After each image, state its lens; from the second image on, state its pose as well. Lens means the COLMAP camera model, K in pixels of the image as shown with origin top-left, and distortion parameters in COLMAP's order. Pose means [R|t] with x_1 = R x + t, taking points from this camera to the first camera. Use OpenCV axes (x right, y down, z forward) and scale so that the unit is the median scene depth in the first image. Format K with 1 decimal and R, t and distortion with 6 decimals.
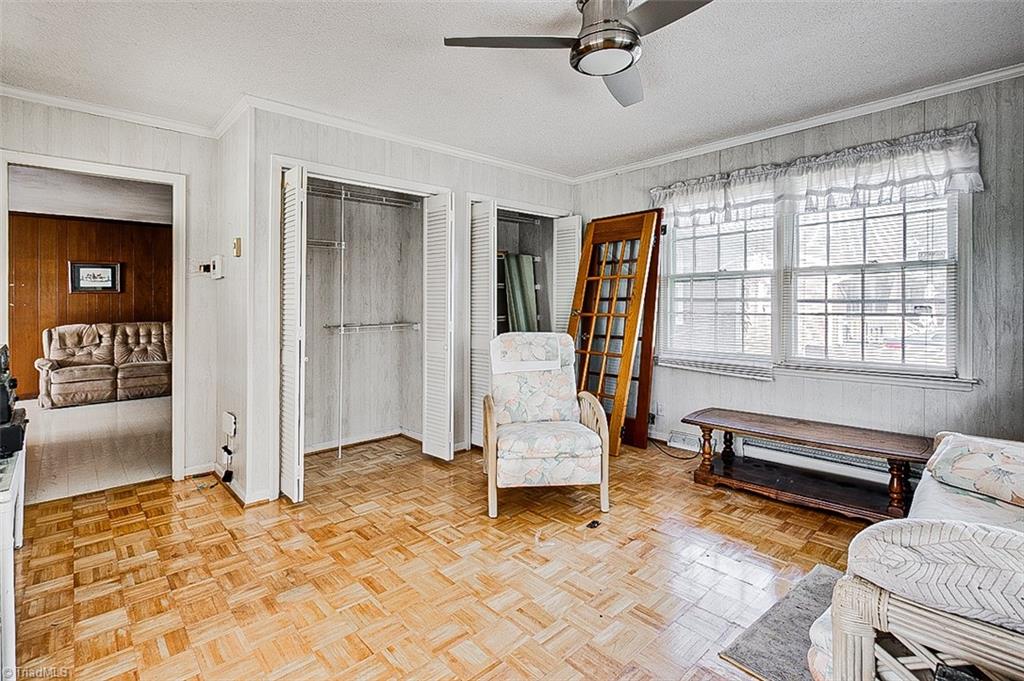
lens RADIAL K [[485.8, 0, 507.5], [0, 485.8, 298.2], [0, 0, 1]] dist [-0.010446, -0.000780]
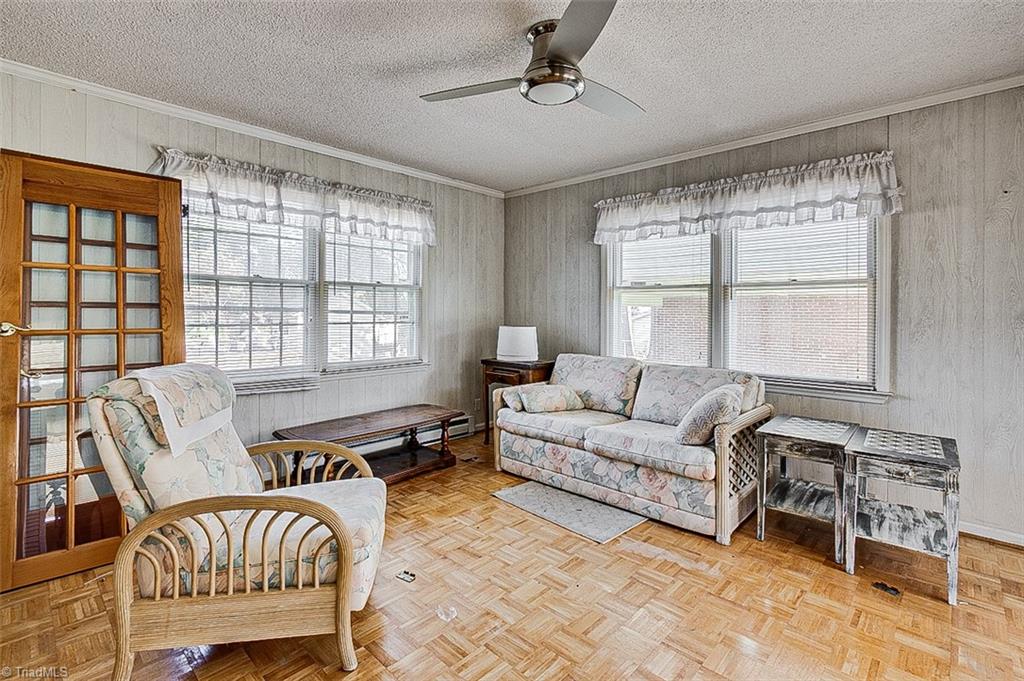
lens RADIAL K [[472.8, 0, 509.1], [0, 472.8, 314.6], [0, 0, 1]] dist [0.000319, 0.000198]
pose [[-0.068566, 0.002405, 0.997644, -0.497531], [-0.015672, 0.999871, -0.003487, 0.010076], [-0.997523, -0.015874, -0.068519, 0.674854]]
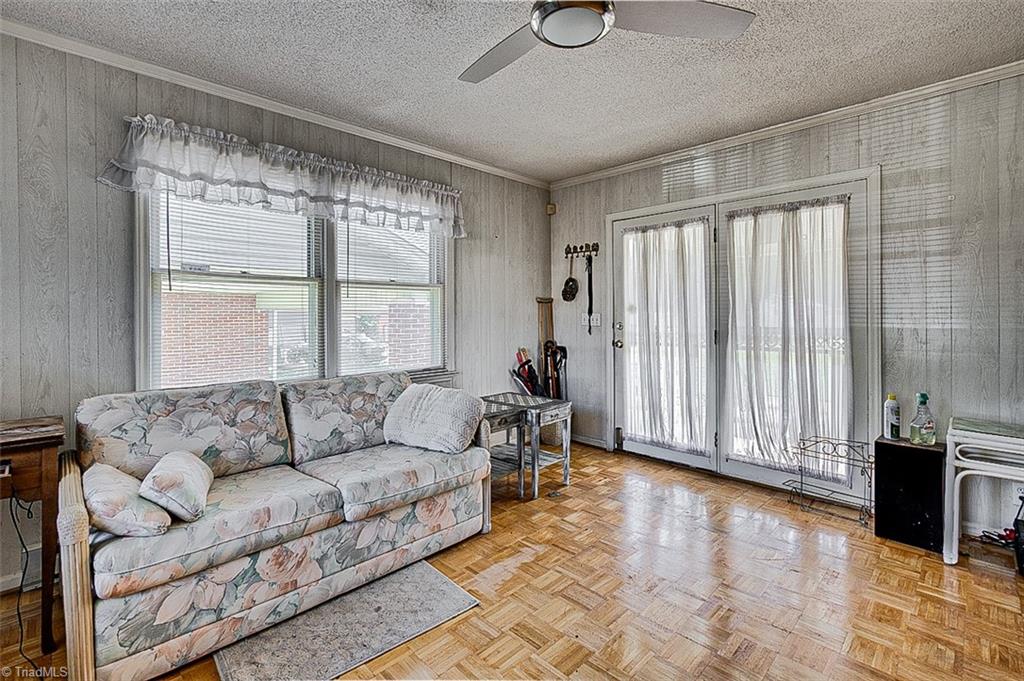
lens RADIAL K [[466.4, 0, 508.6], [0, 466.4, 313.1], [0, 0, 1]] dist [-0.003218, -0.000362]
pose [[-0.999582, 0.010252, -0.027039, 0.187736], [0.010516, 0.999898, -0.009645, 0.010015], [0.026937, -0.009925, -0.999588, 1.043964]]
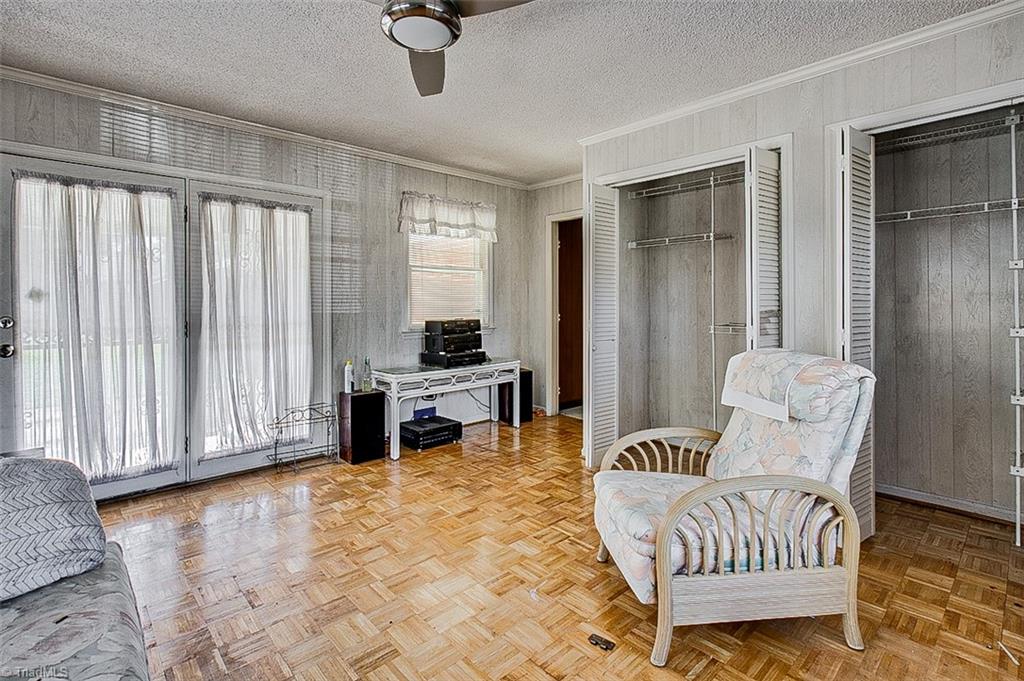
lens RADIAL K [[485.8, 0, 507.5], [0, 485.8, 298.2], [0, 0, 1]] dist [-0.010446, -0.000780]
pose [[-0.002656, 0.000030, -0.999996, 0.629154], [0.009098, 0.999959, 0.000006, 0.003356], [0.999955, -0.009098, -0.002656, 0.670714]]
